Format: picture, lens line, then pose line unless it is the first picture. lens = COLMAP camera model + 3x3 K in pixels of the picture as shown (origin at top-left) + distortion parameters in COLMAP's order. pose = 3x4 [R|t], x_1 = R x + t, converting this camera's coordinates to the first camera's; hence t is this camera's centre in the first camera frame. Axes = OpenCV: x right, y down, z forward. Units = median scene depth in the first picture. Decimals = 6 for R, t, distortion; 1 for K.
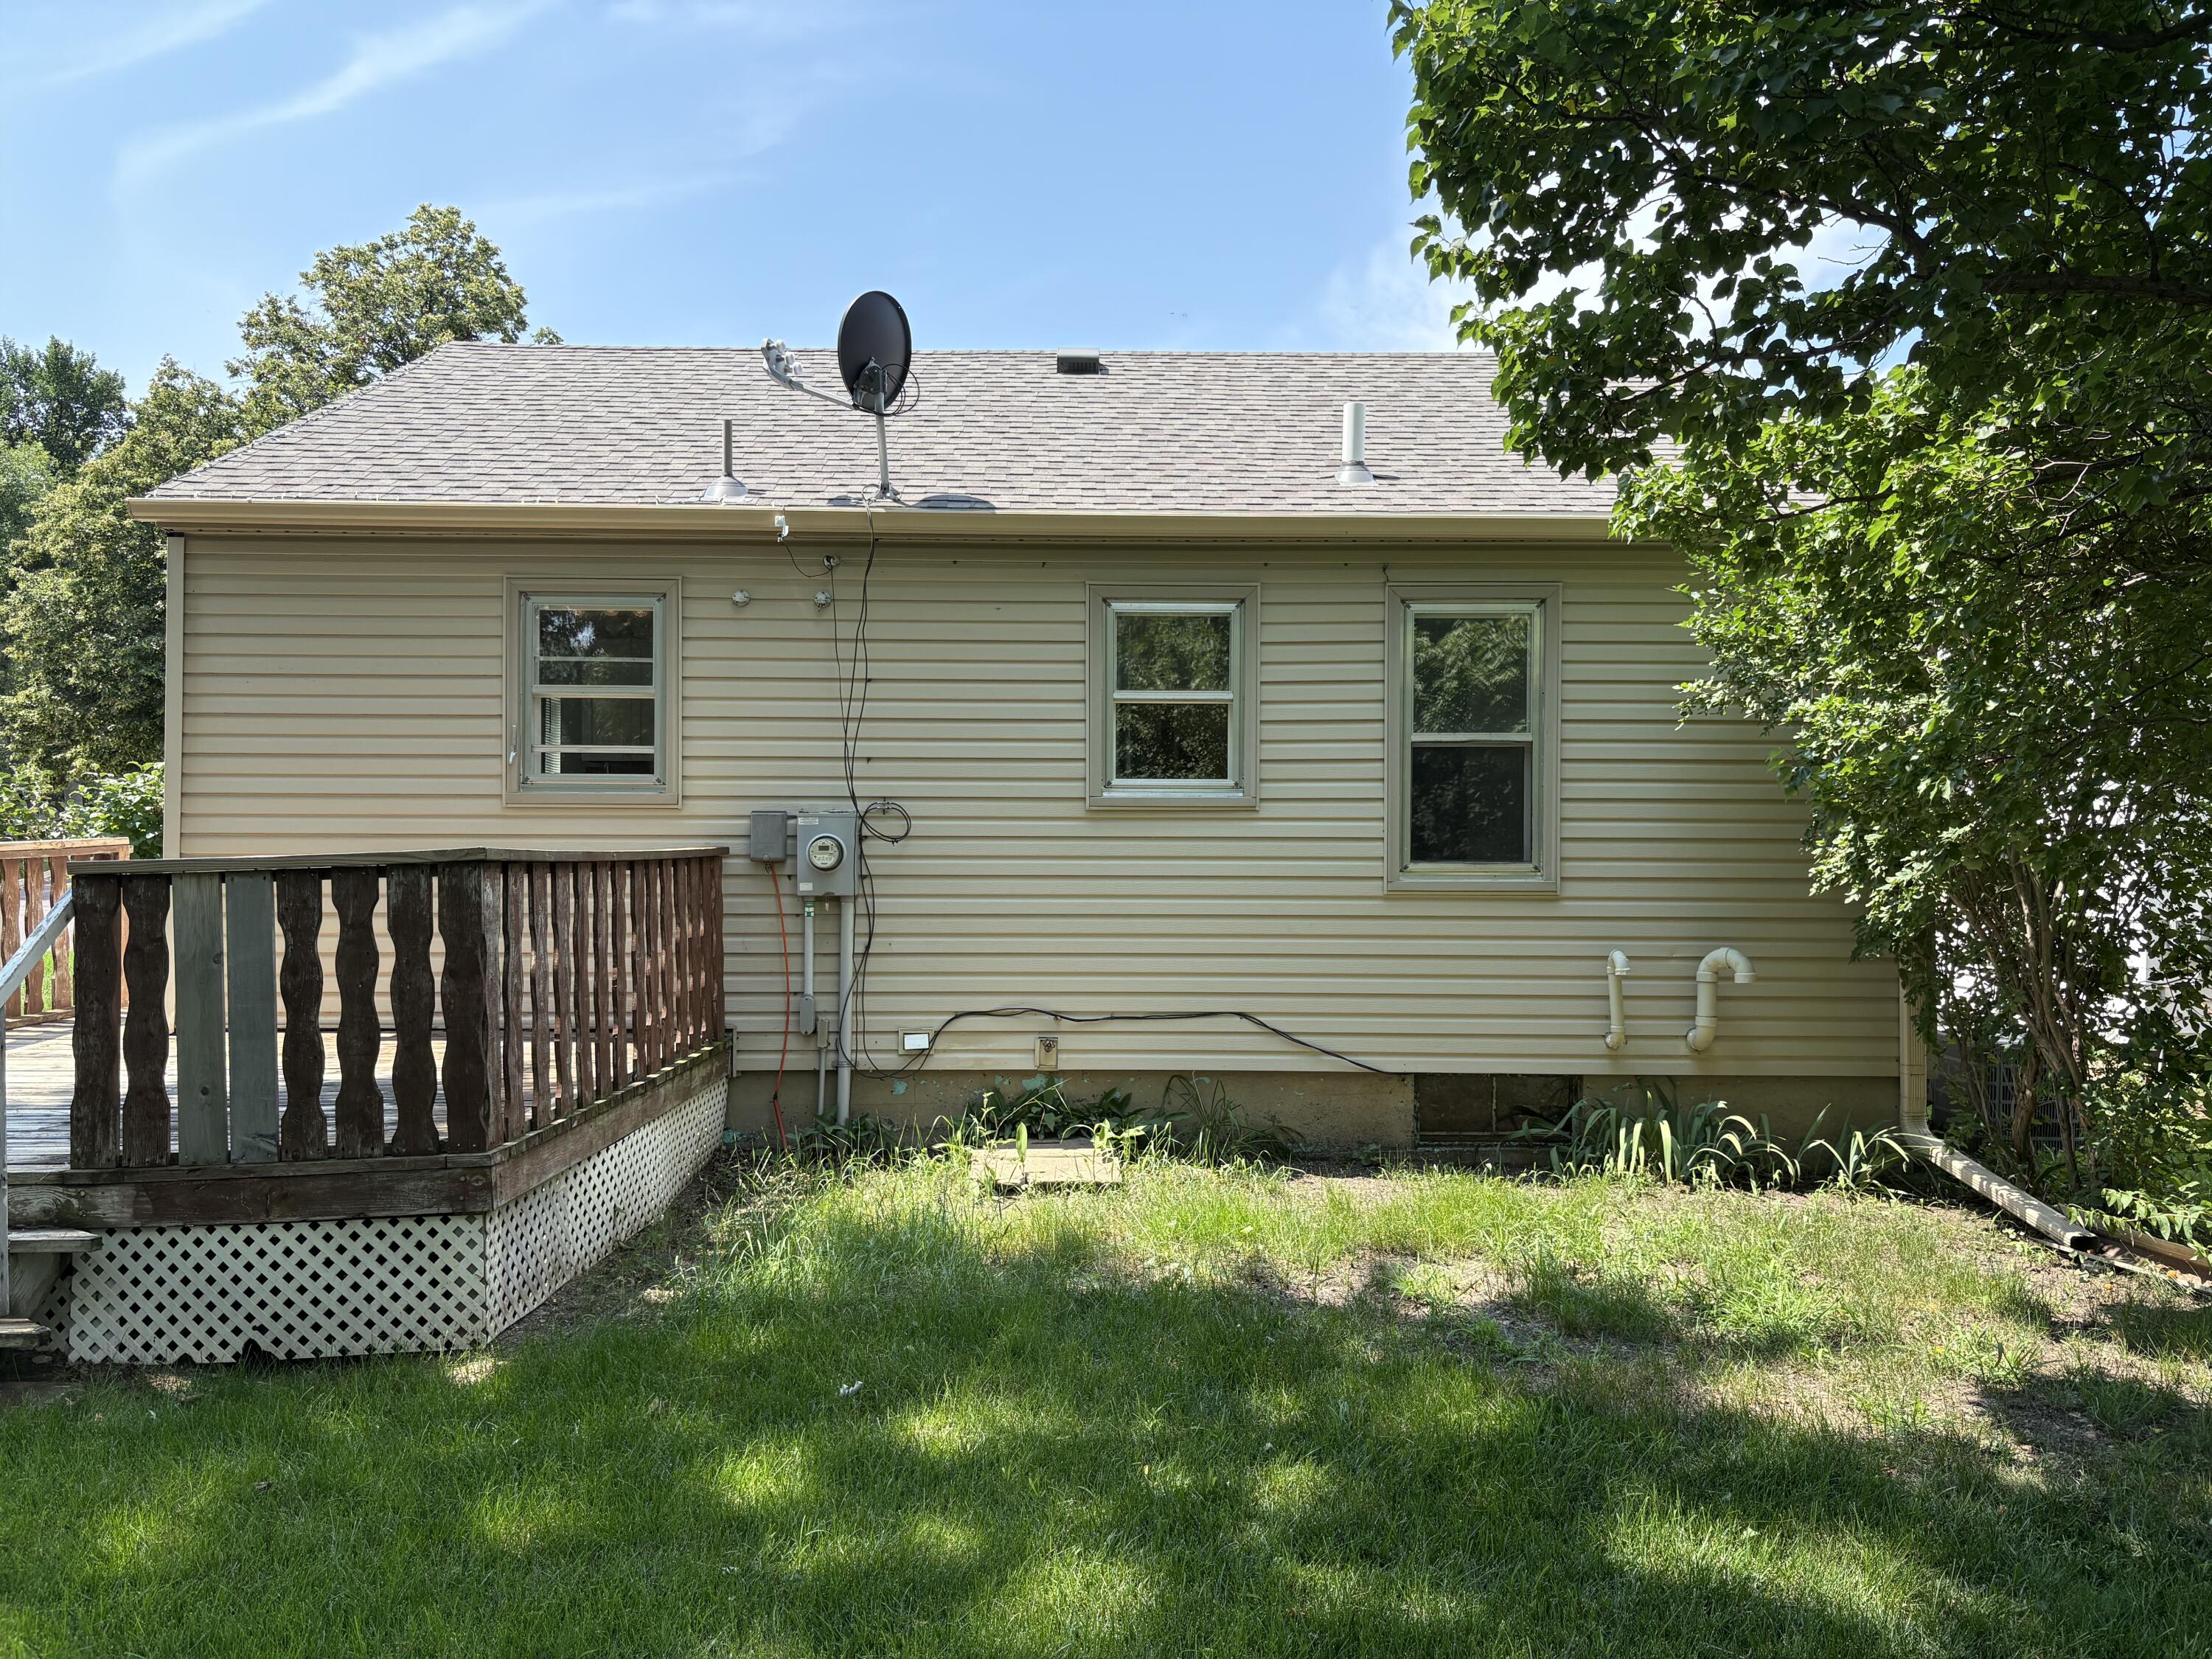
lens RADIAL K [[1673.7, 0, 1105.0], [0, 1673.7, 845.0], [0, 0, 1]] dist [0.048104, -0.042061]
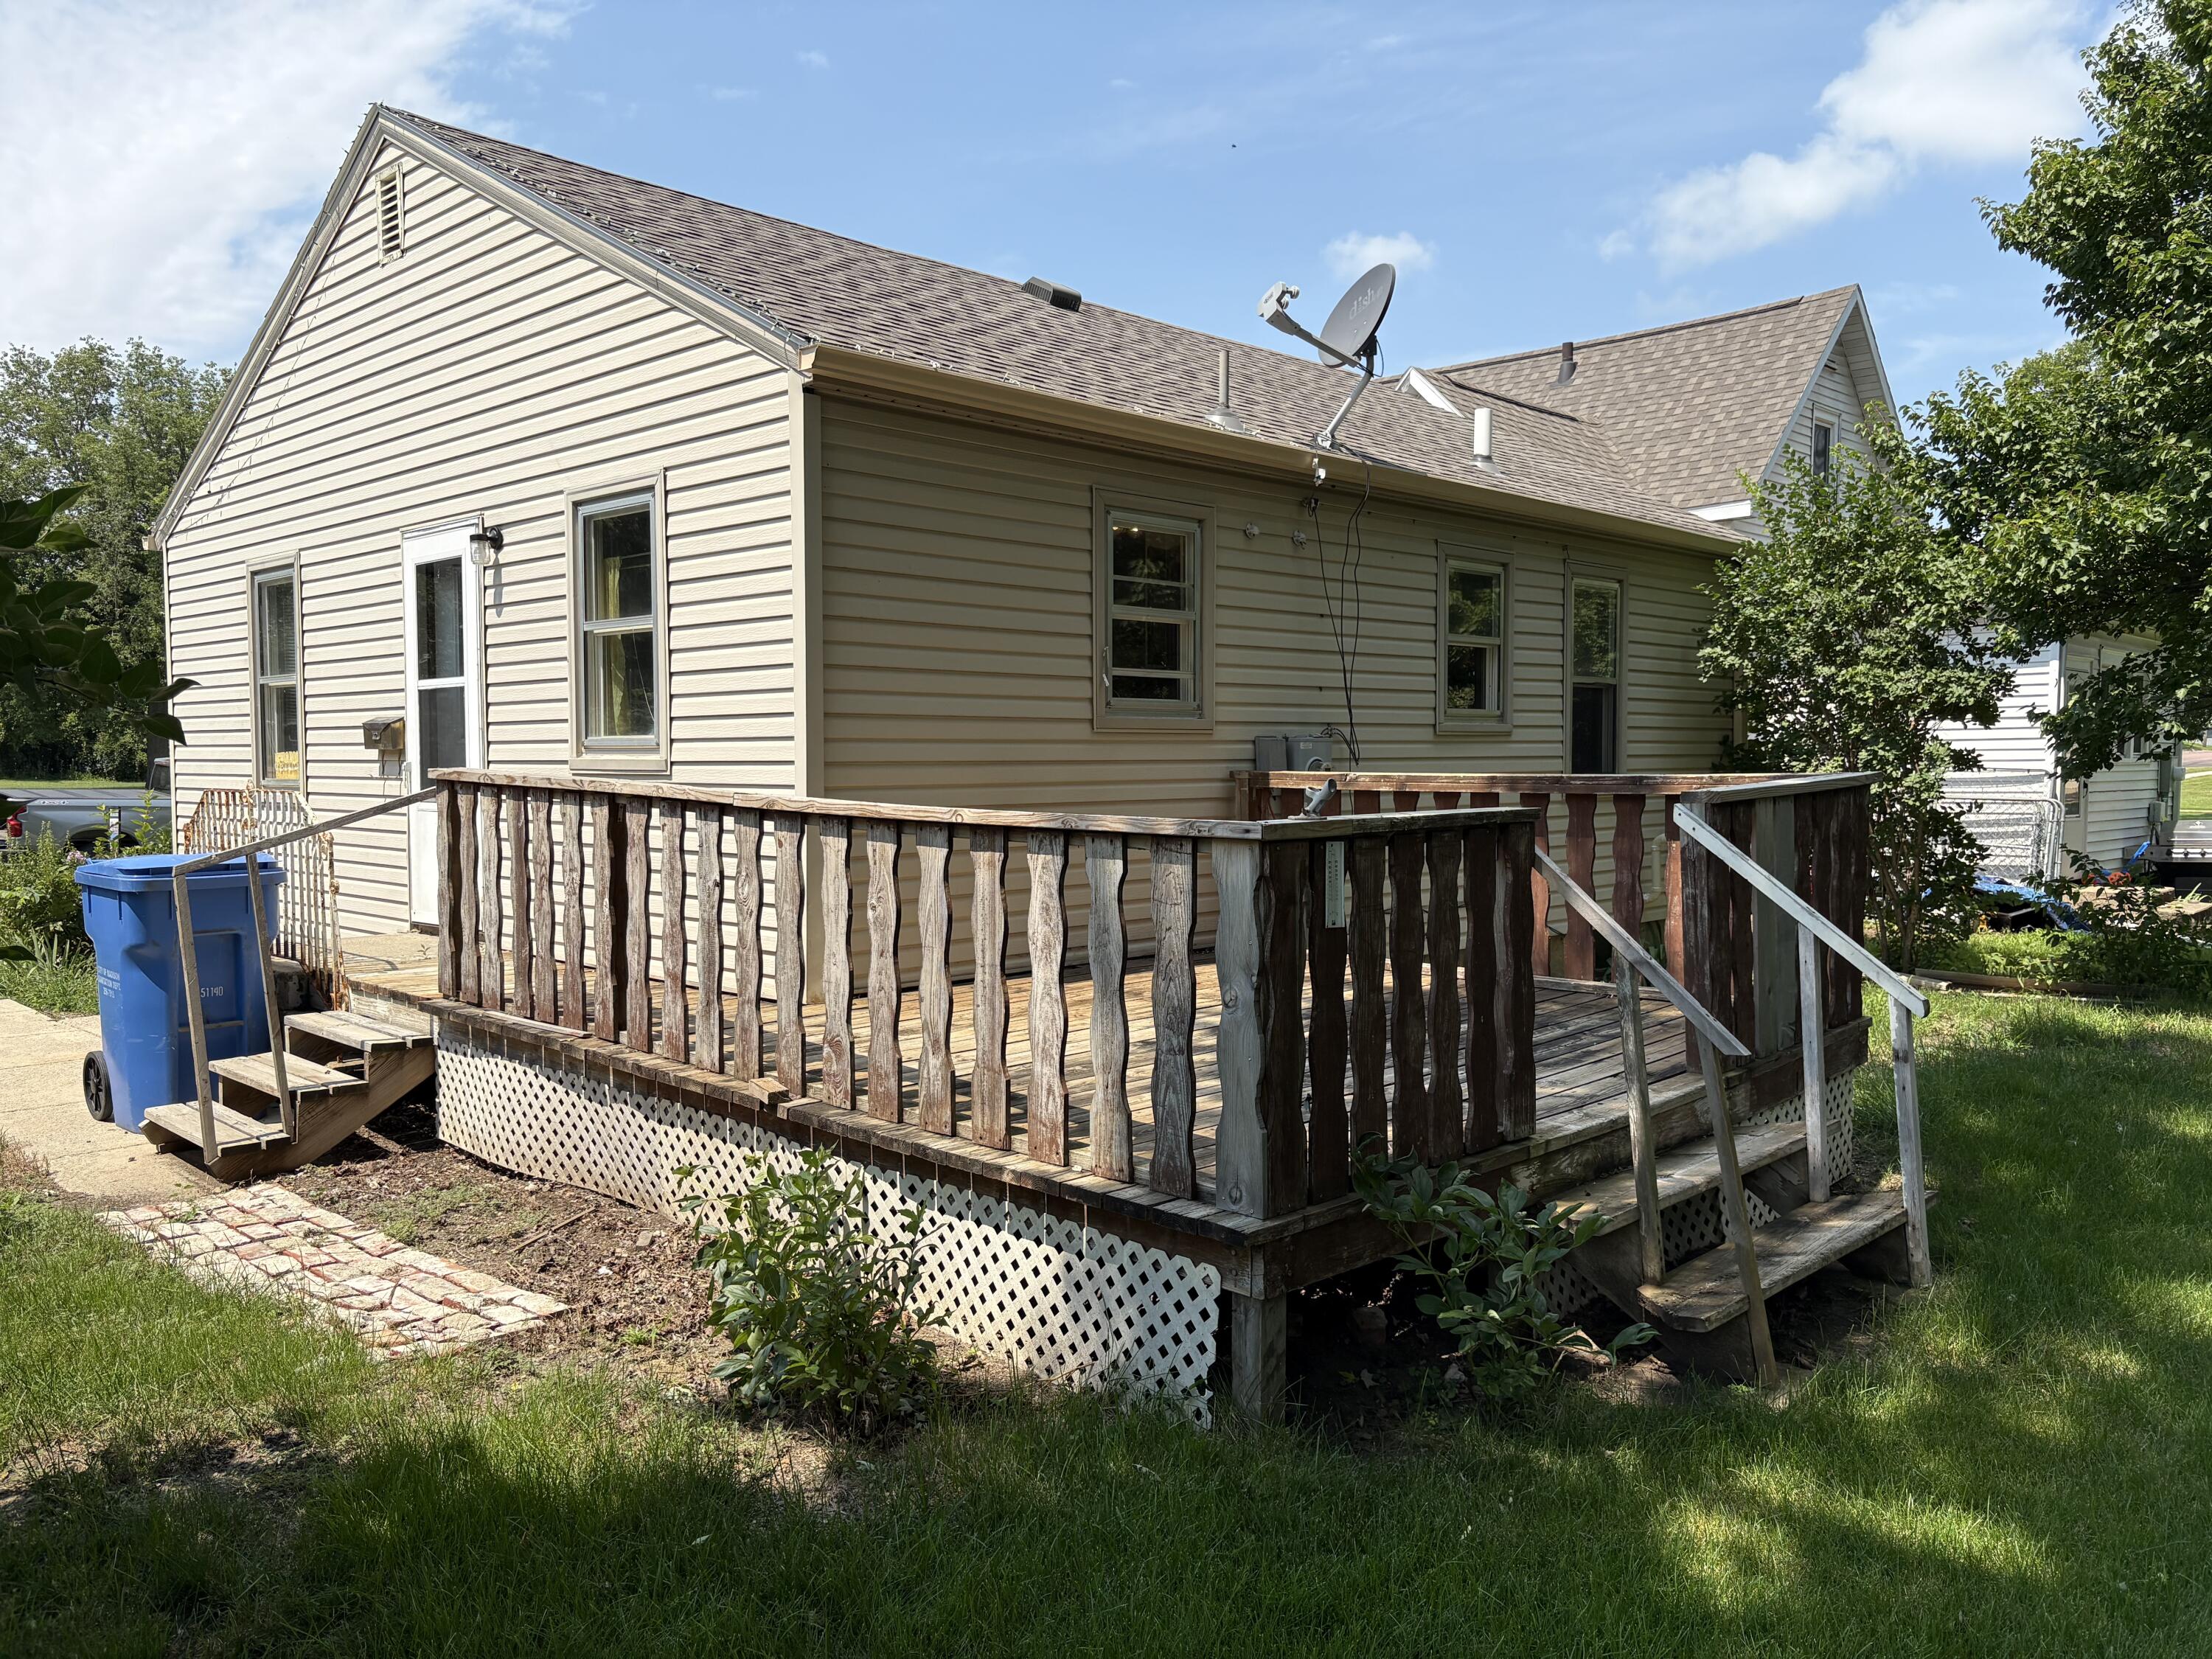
lens RADIAL K [[1673.7, 0, 1107.3], [0, 1673.7, 816.0], [0, 0, 1]] dist [0.048104, -0.042061]
pose [[0.727827, -0.031829, 0.685022, -0.996294], [-0.000270, 0.998909, 0.046700, -0.018705], [-0.685761, -0.034174, 0.727024, 0.290087]]
